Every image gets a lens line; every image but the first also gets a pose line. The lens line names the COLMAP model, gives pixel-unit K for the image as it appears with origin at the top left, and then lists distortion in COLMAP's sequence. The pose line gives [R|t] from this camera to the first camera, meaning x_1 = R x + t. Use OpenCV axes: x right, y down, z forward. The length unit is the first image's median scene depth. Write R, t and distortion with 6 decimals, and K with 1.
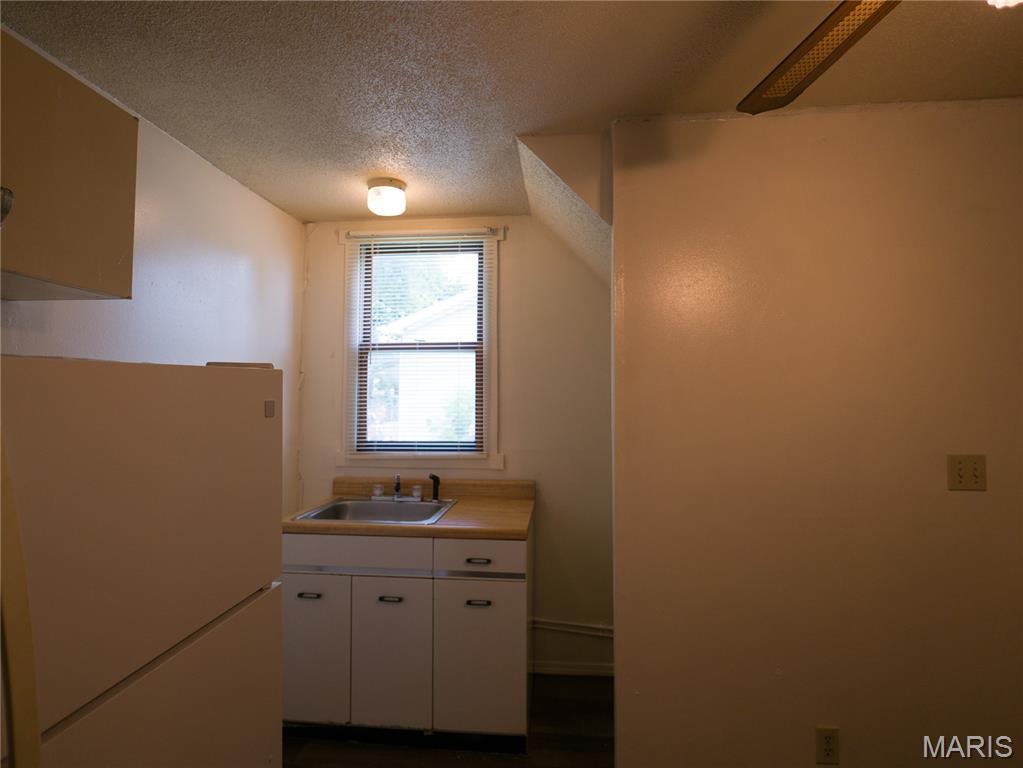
lens RADIAL K [[552.0, 0, 510.0], [0, 552.0, 386.8], [0, 0, 1]] dist [-0.002509, 0.000064]
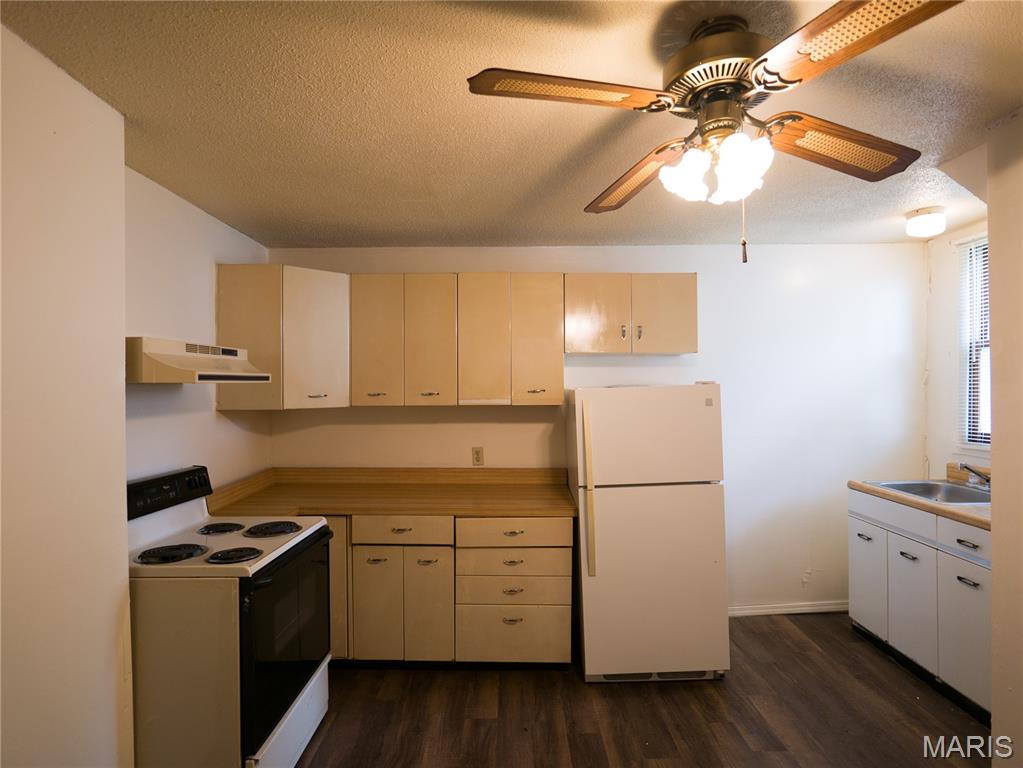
lens RADIAL K [[552.0, 0, 512.5], [0, 552.0, 385.7], [0, 0, 1]] dist [-0.002509, 0.000064]
pose [[0.103768, -0.006606, -0.994580, 0.859199], [0.032417, 0.999469, -0.003256, -0.022490], [0.994073, -0.031904, 0.103928, -0.002672]]
